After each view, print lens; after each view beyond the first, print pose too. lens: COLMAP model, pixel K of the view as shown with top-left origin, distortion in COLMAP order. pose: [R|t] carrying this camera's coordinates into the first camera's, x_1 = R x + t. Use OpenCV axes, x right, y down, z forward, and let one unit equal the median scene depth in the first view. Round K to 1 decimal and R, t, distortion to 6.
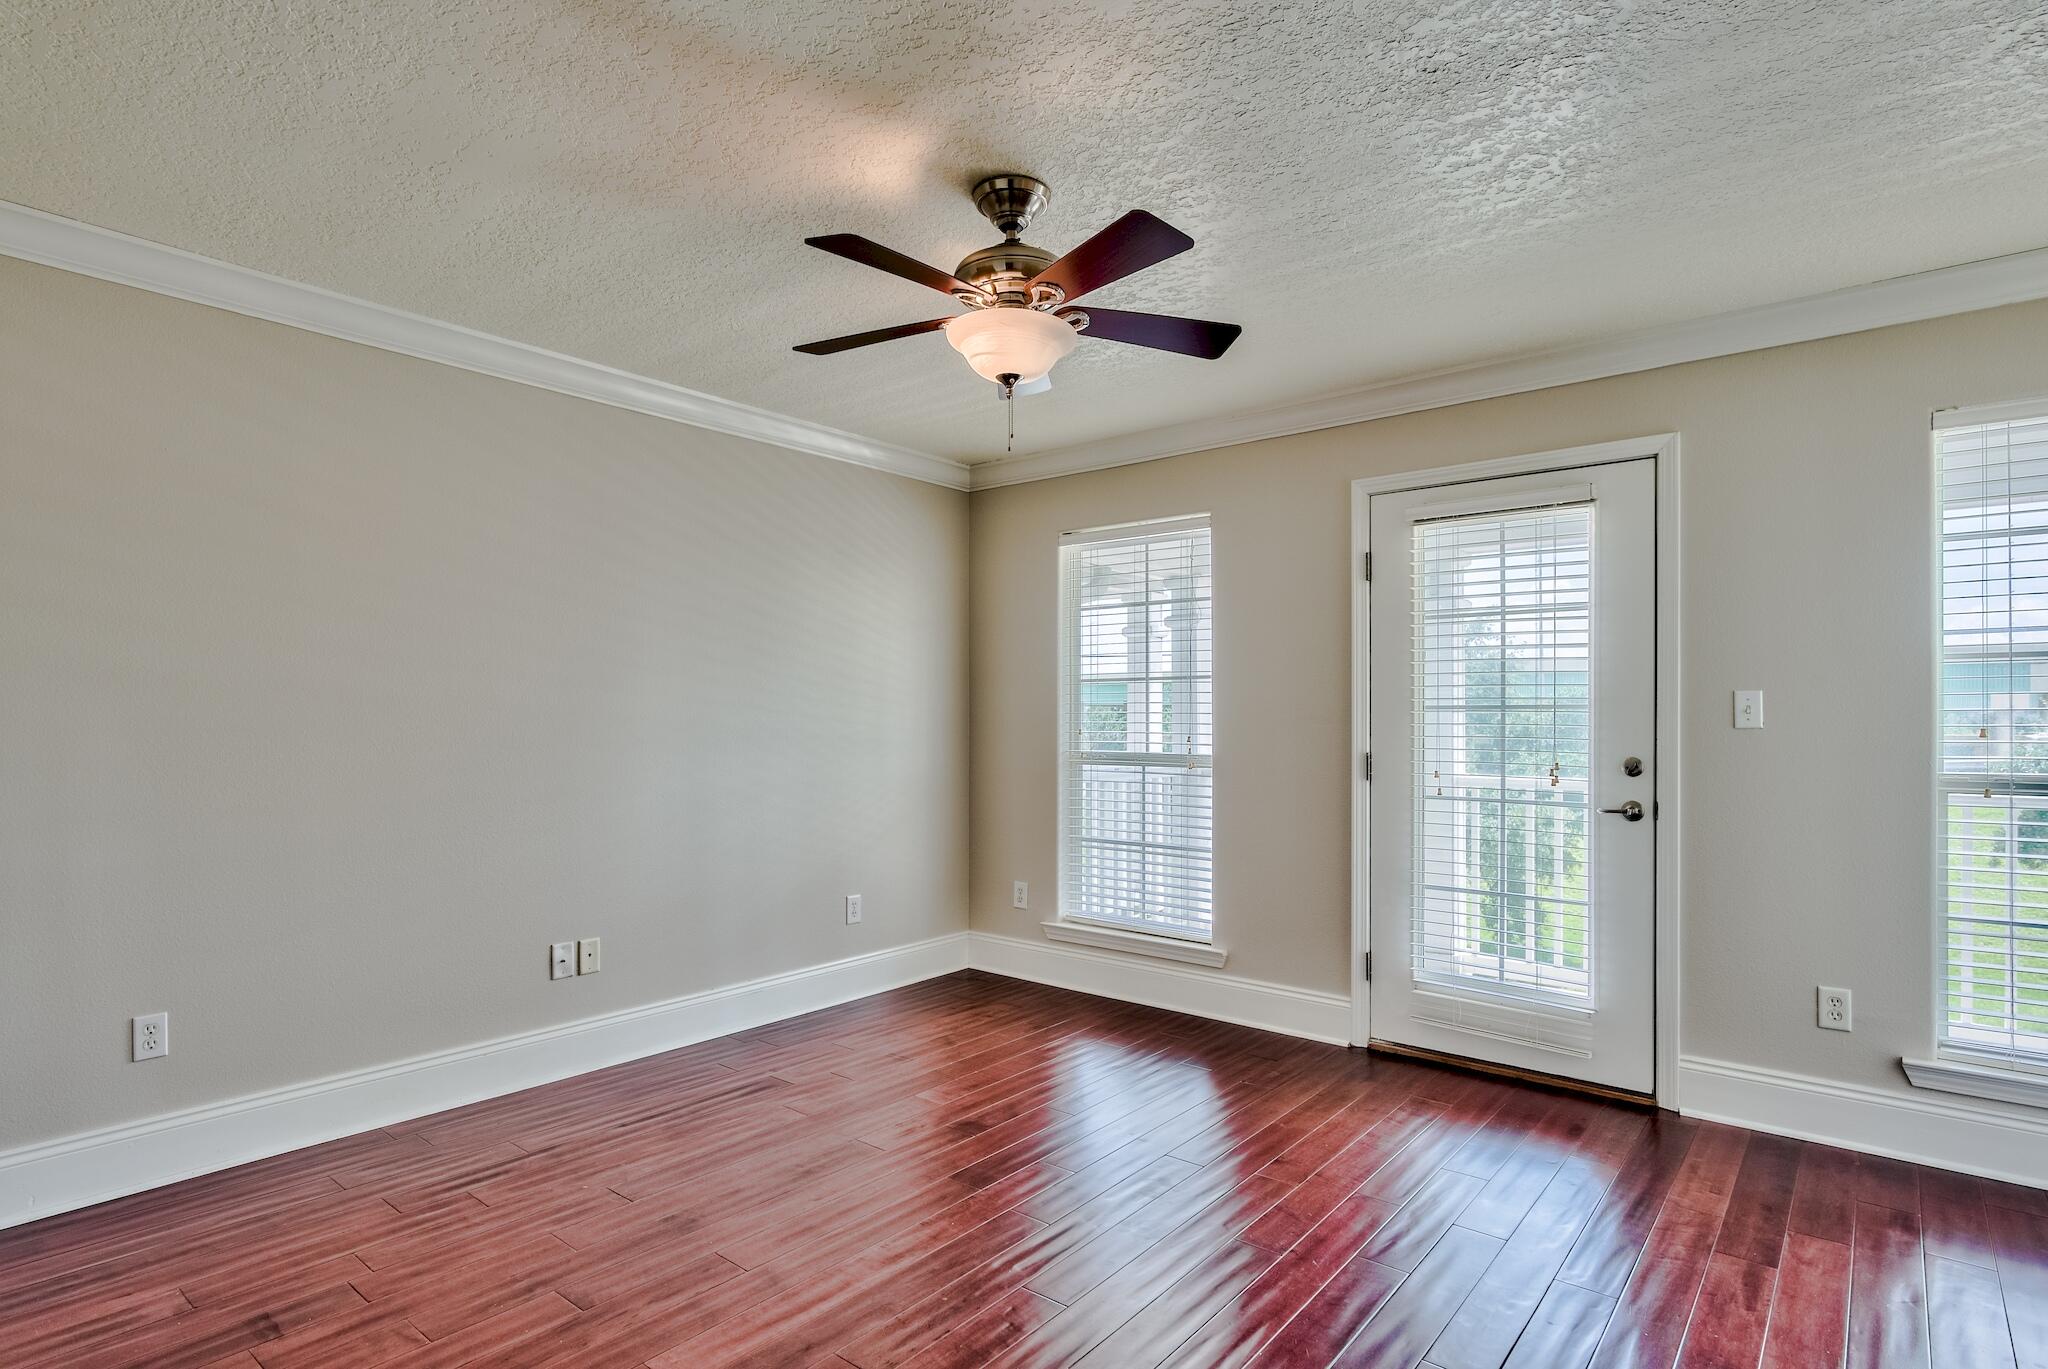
lens RADIAL K [[999.8, 0, 1026.7], [0, 999.8, 693.4], [0, 0, 1]] dist [-0.005717, -0.000211]
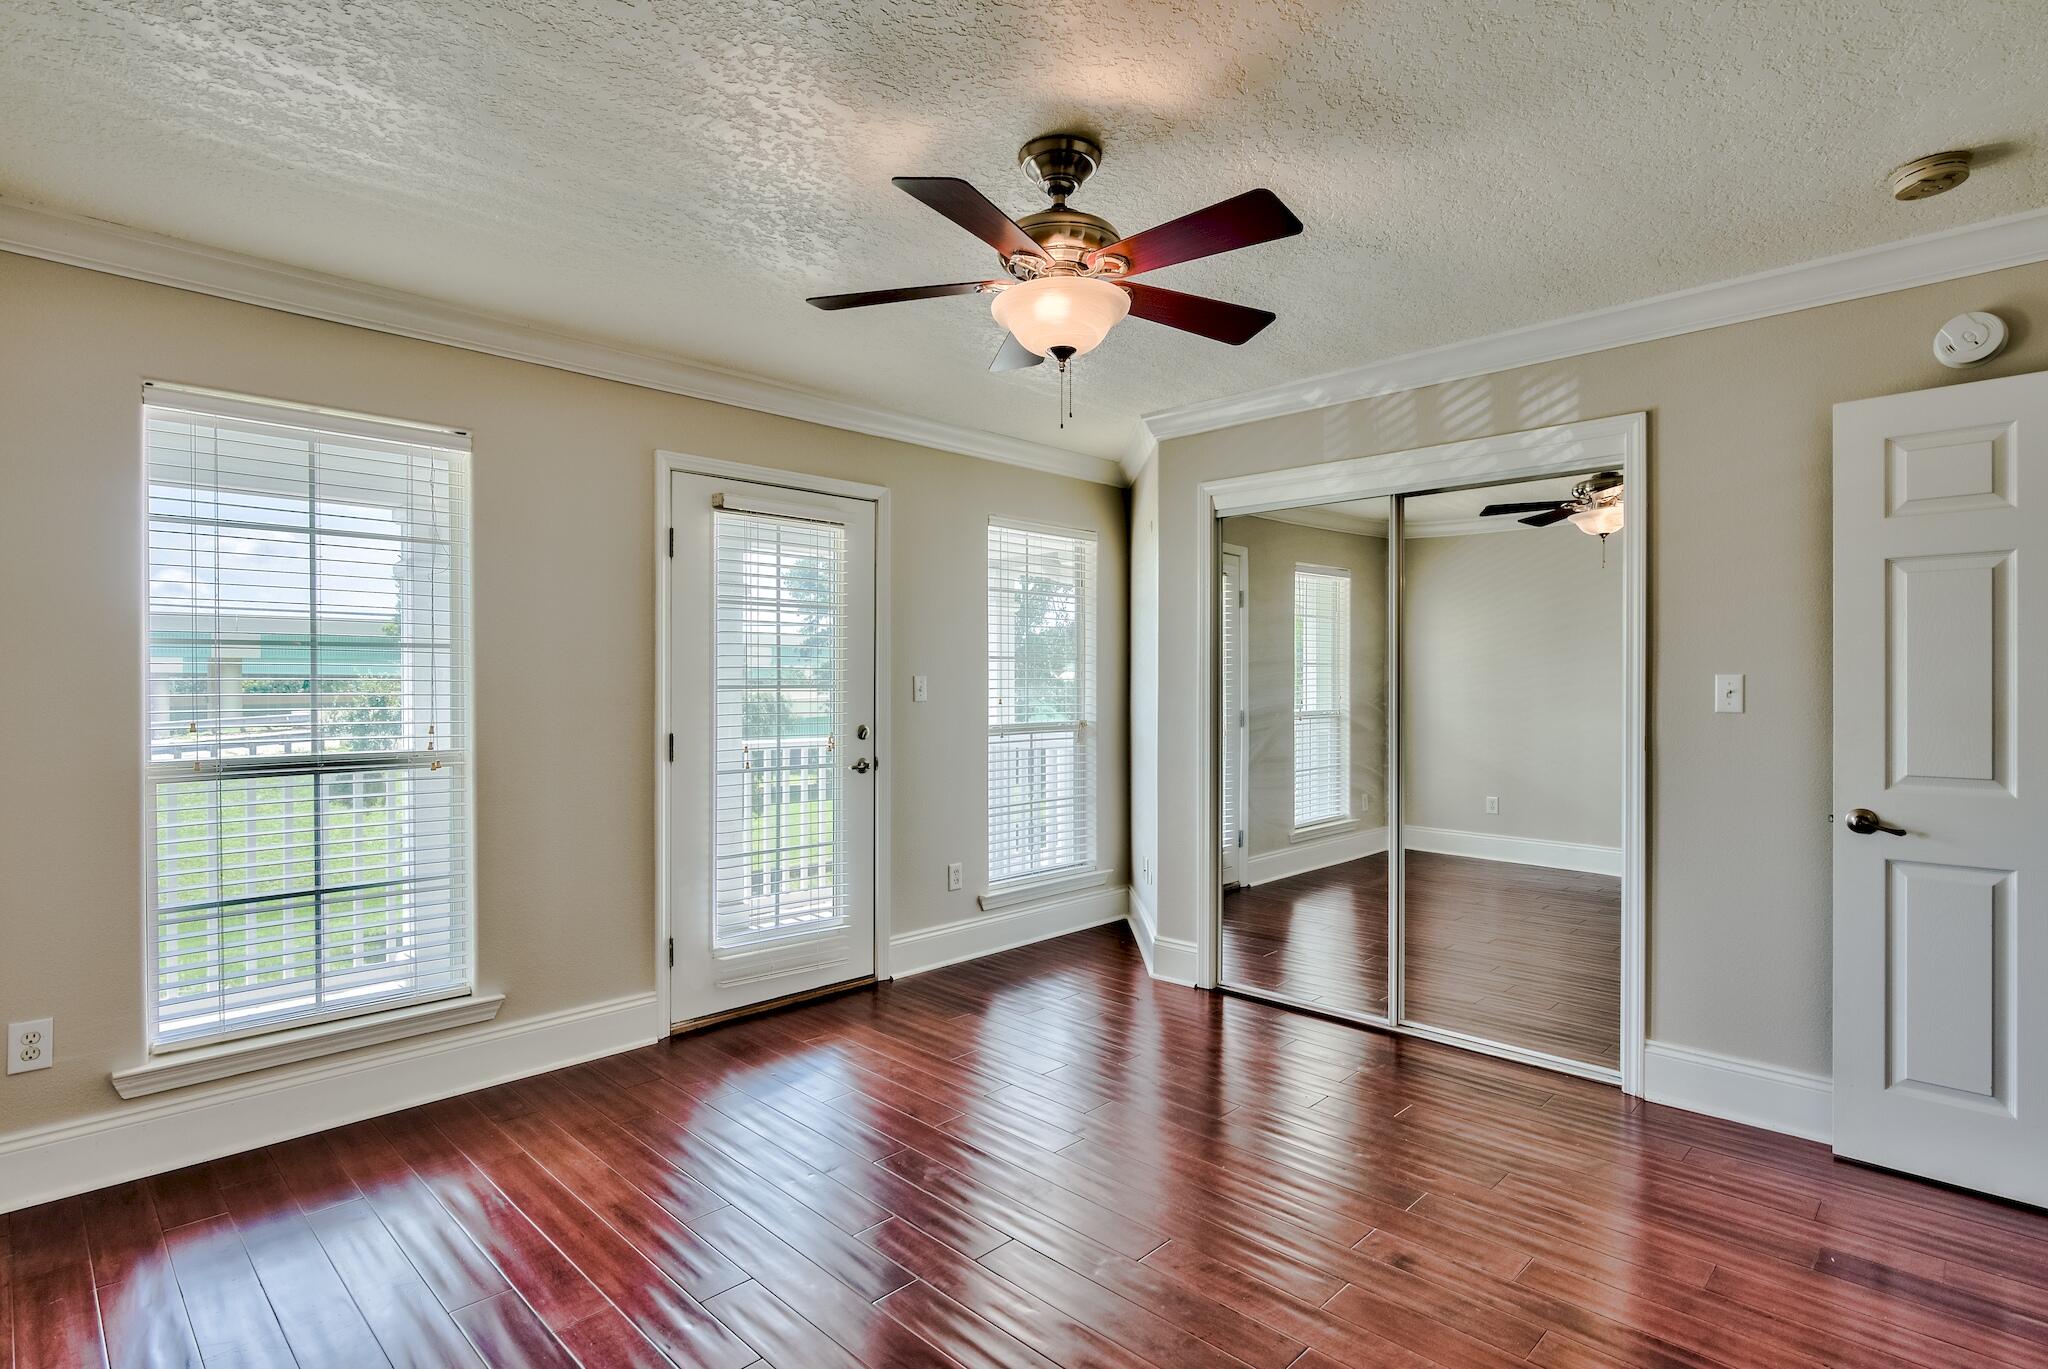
lens RADIAL K [[1128.6, 0, 1023.2], [0, 1128.6, 684.9], [0, 0, 1]] dist [0.007333, 0.001342]
pose [[0.069114, 0.005510, 0.997594, -0.733092], [-0.010180, 0.999937, -0.004818, 0.013807], [-0.997557, -0.009822, 0.069165, 0.578568]]
